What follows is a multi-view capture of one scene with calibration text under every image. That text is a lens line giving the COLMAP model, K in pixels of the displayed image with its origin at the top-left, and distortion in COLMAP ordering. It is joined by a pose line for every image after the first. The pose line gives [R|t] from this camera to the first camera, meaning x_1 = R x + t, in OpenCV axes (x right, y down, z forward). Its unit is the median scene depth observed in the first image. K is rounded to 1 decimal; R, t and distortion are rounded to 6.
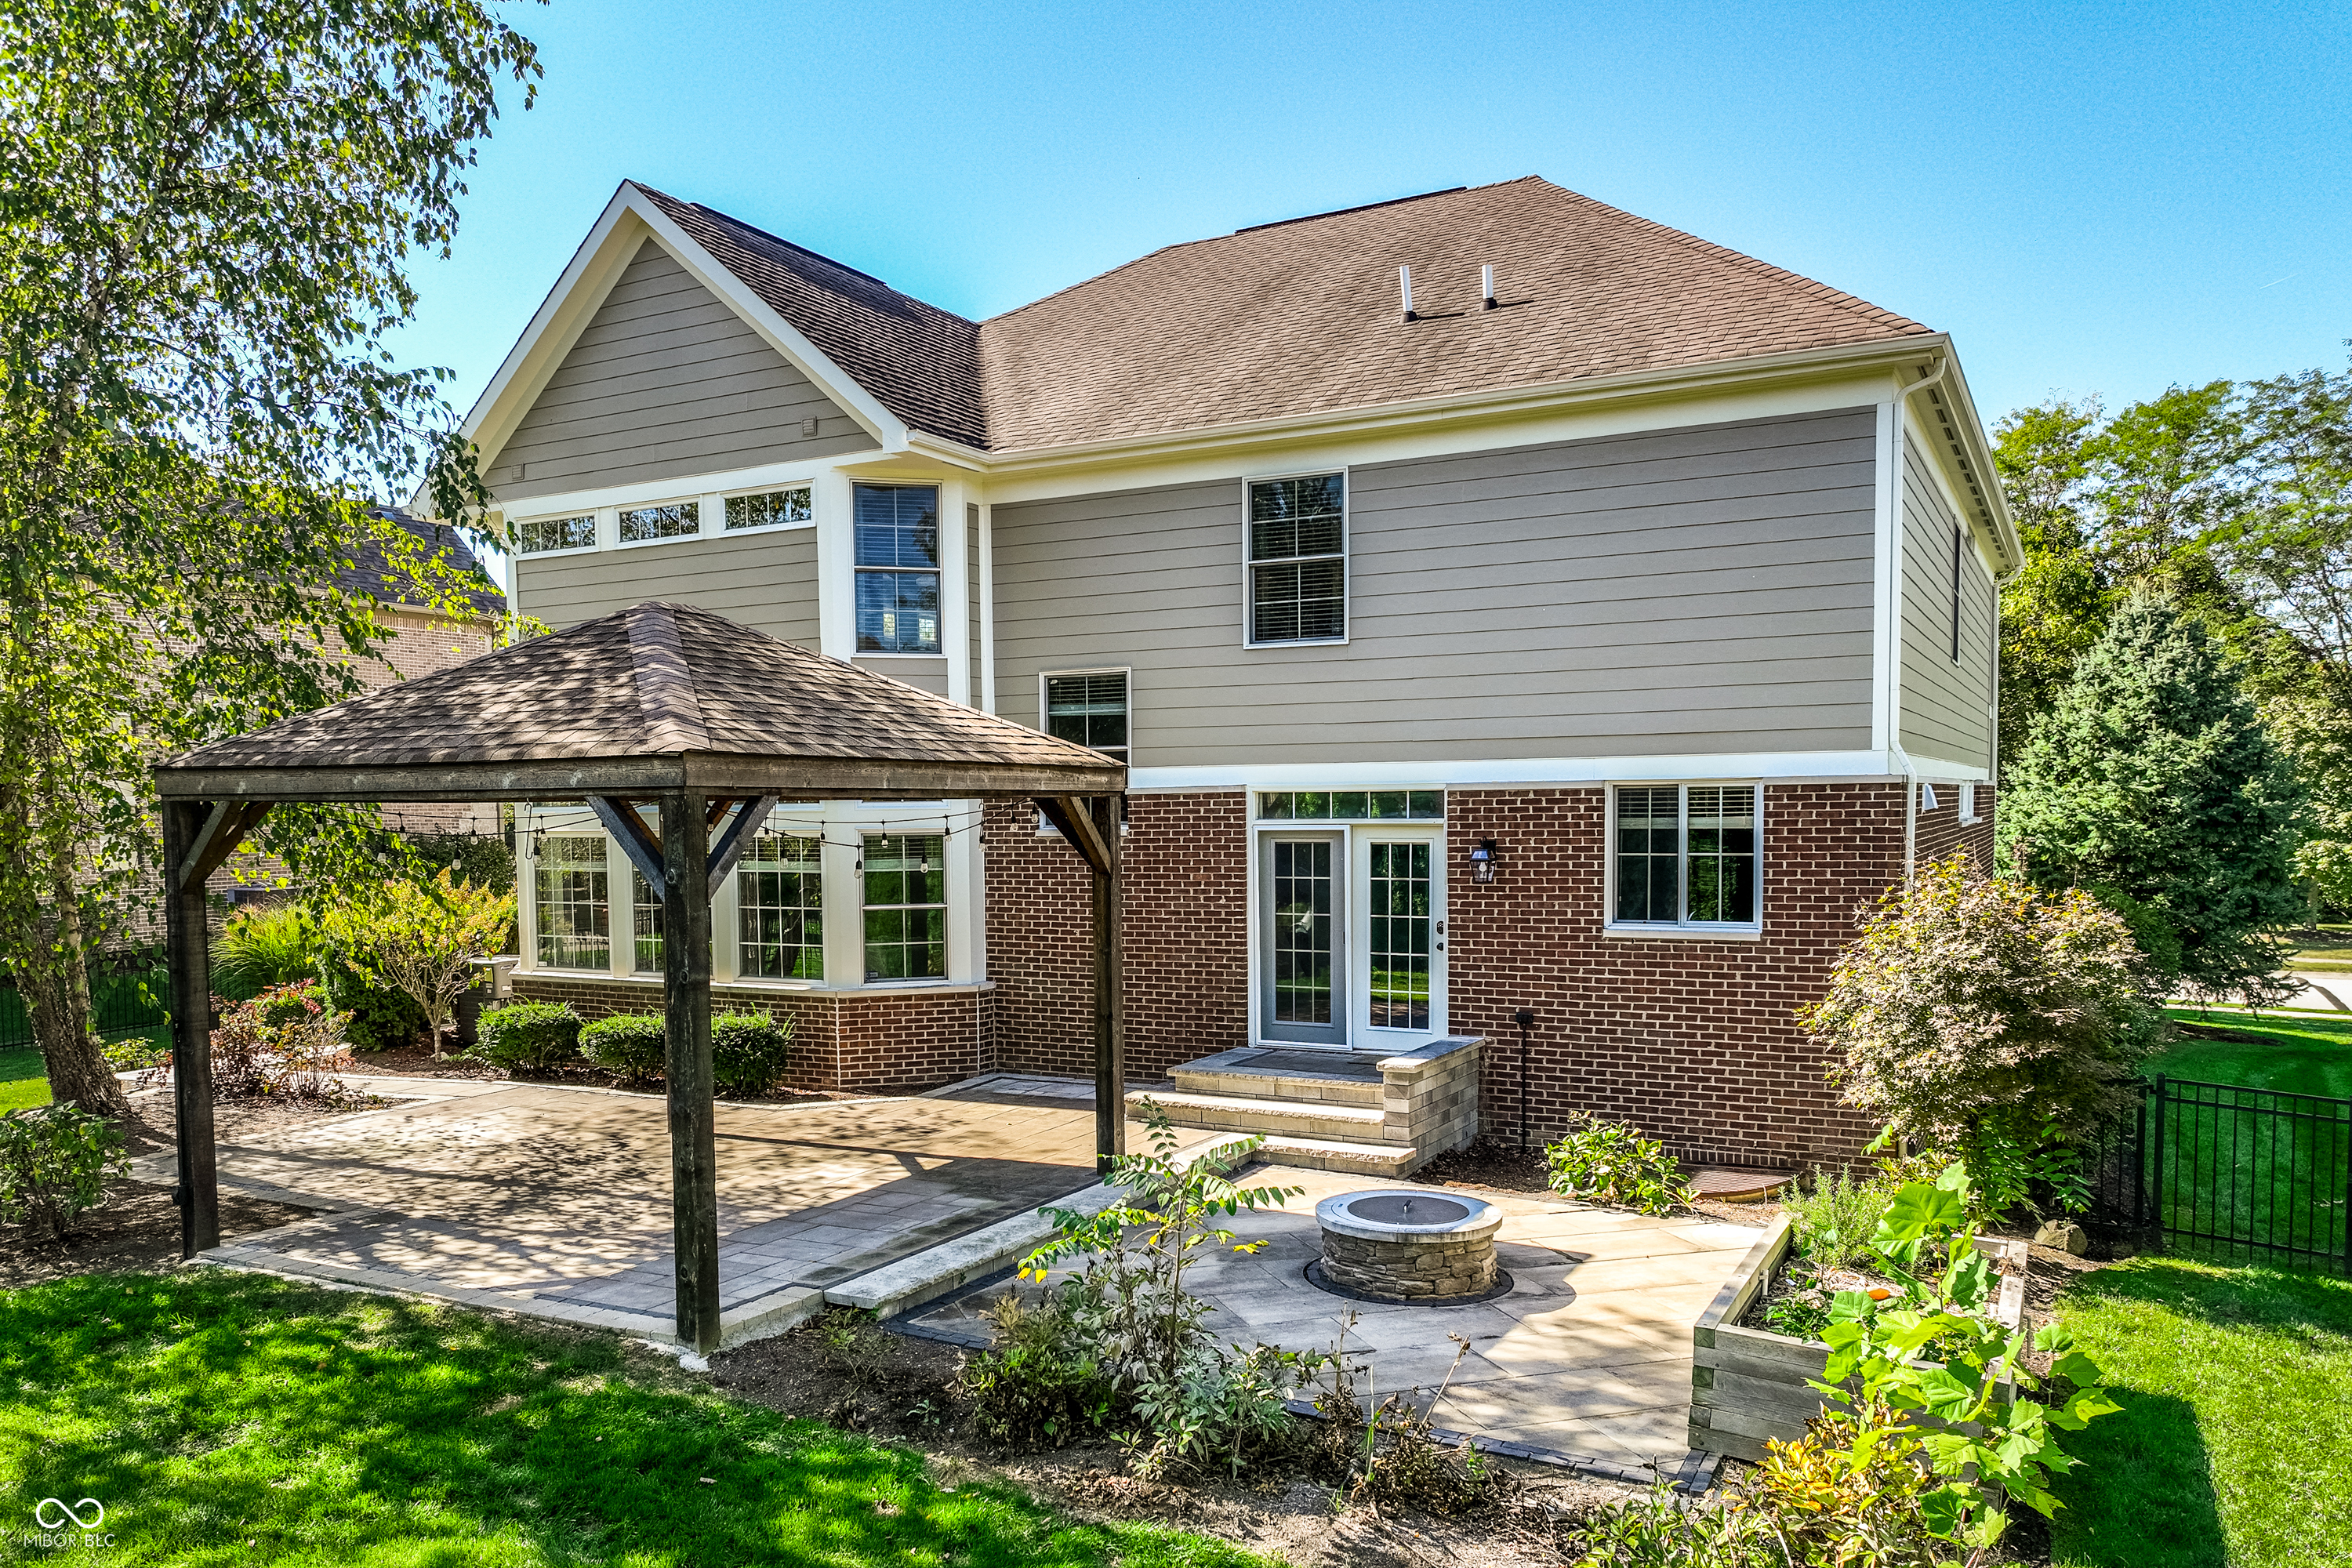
lens RADIAL K [[1709.2, 0, 1176.0], [0, 1709.2, 784.0], [0, 0, 1]] dist [0.001324, 0.002320]
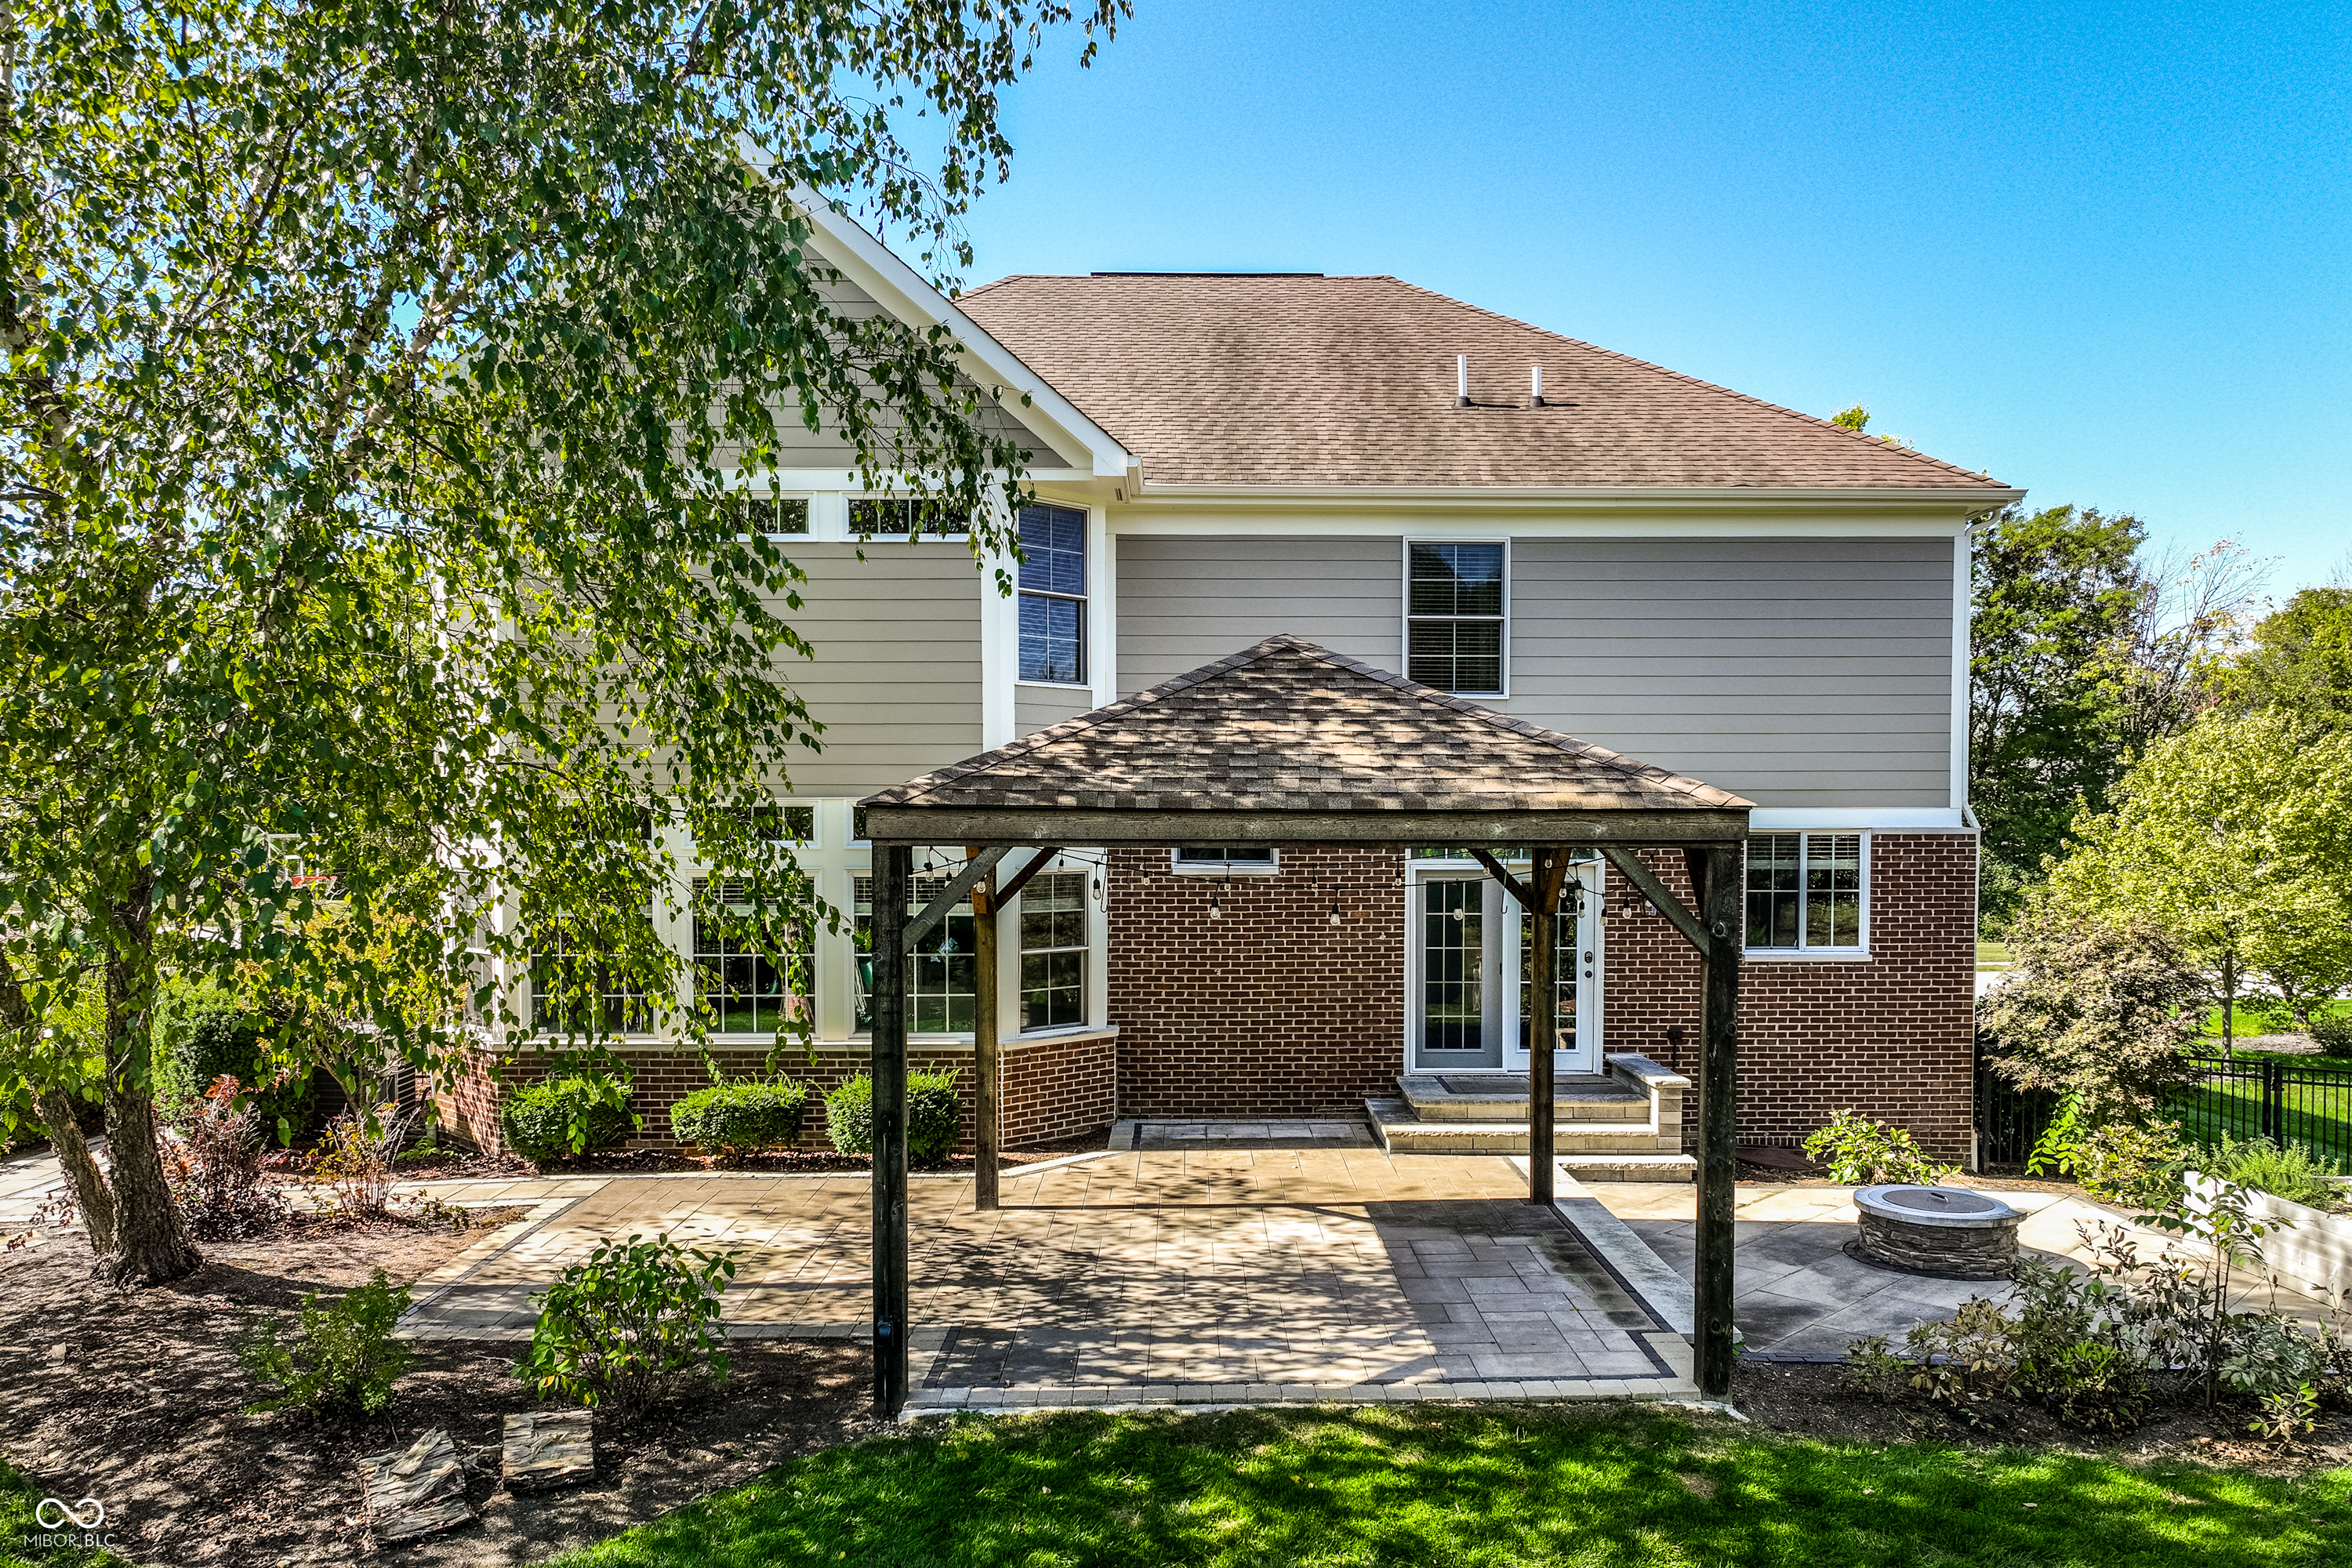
lens RADIAL K [[1655.6, 0, 1202.1], [0, 1655.6, 774.4], [0, 0, 1]] dist [-0.003842, -0.001597]
pose [[0.873086, 0.026815, 0.486829, -0.650493], [-0.015628, 0.999513, -0.027026, -0.002559], [-0.487317, 0.015988, 0.873079, 0.192560]]
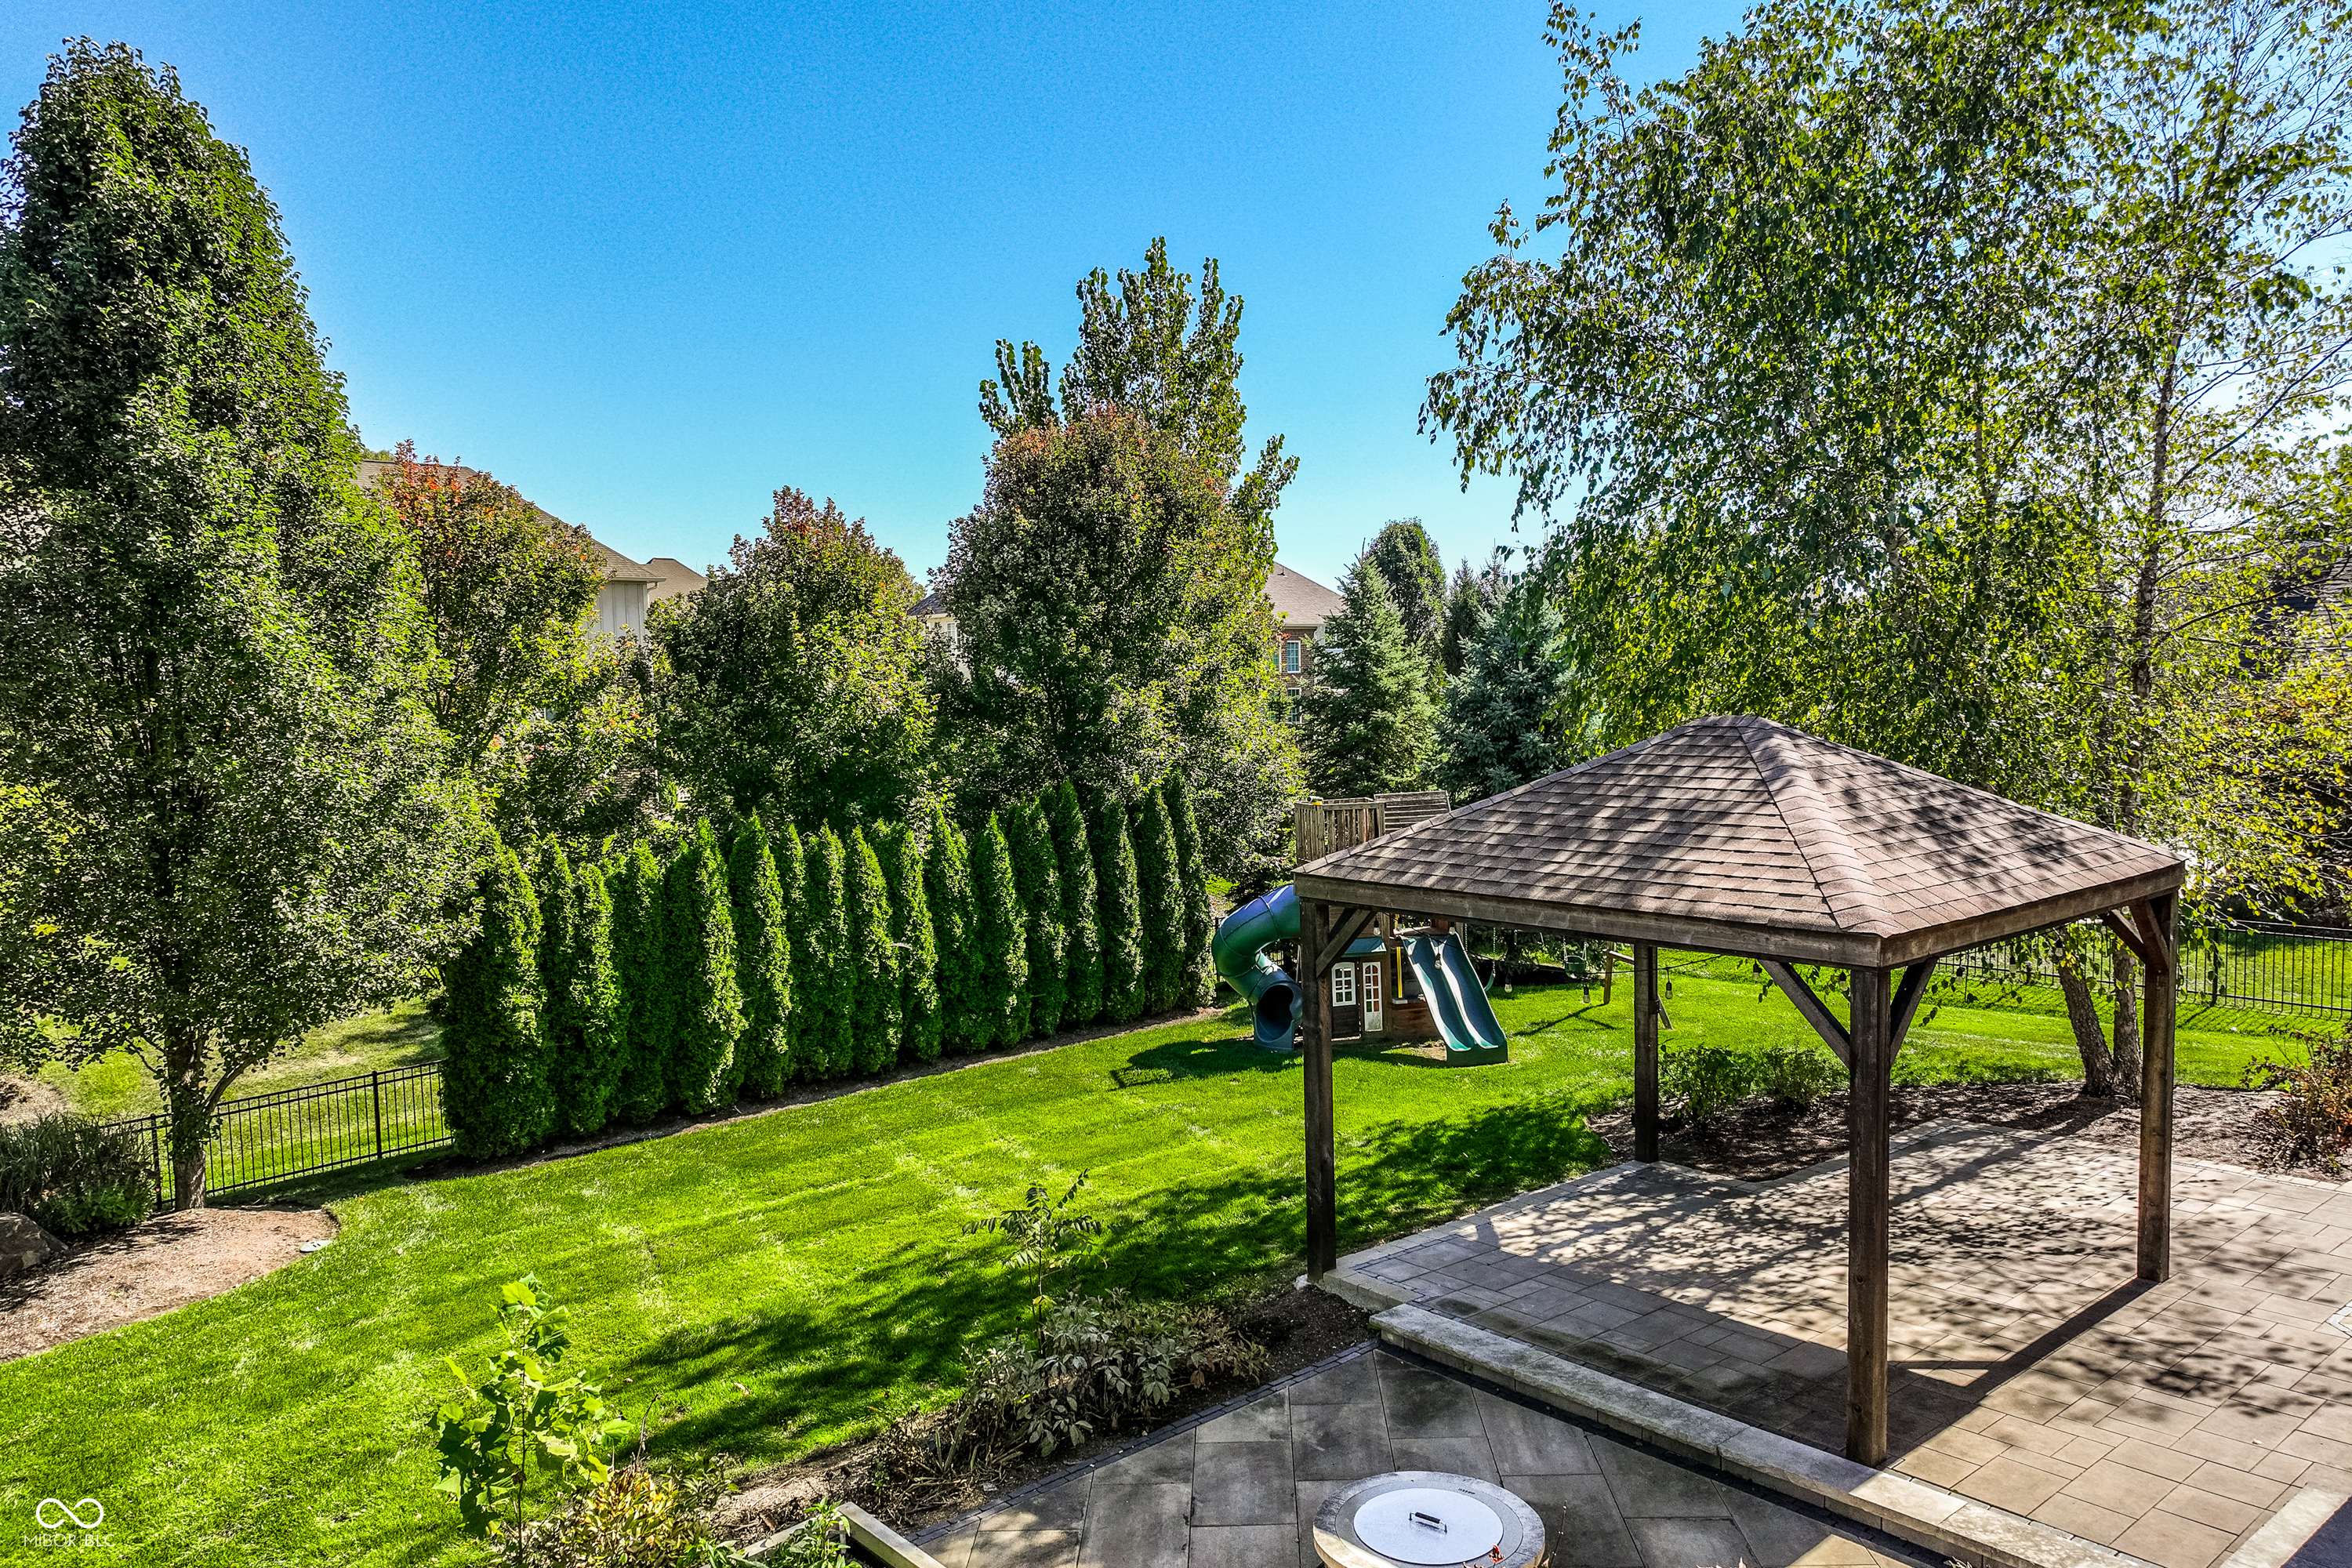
lens RADIAL K [[1709.2, 0, 1176.0], [0, 1709.2, 784.0], [0, 0, 1]] dist [0.001324, 0.002320]
pose [[-0.347388, 0.079752, -0.934324, 0.690777], [0.034043, 0.996793, 0.072426, -0.124880], [0.937103, -0.006647, -0.348989, 0.892647]]
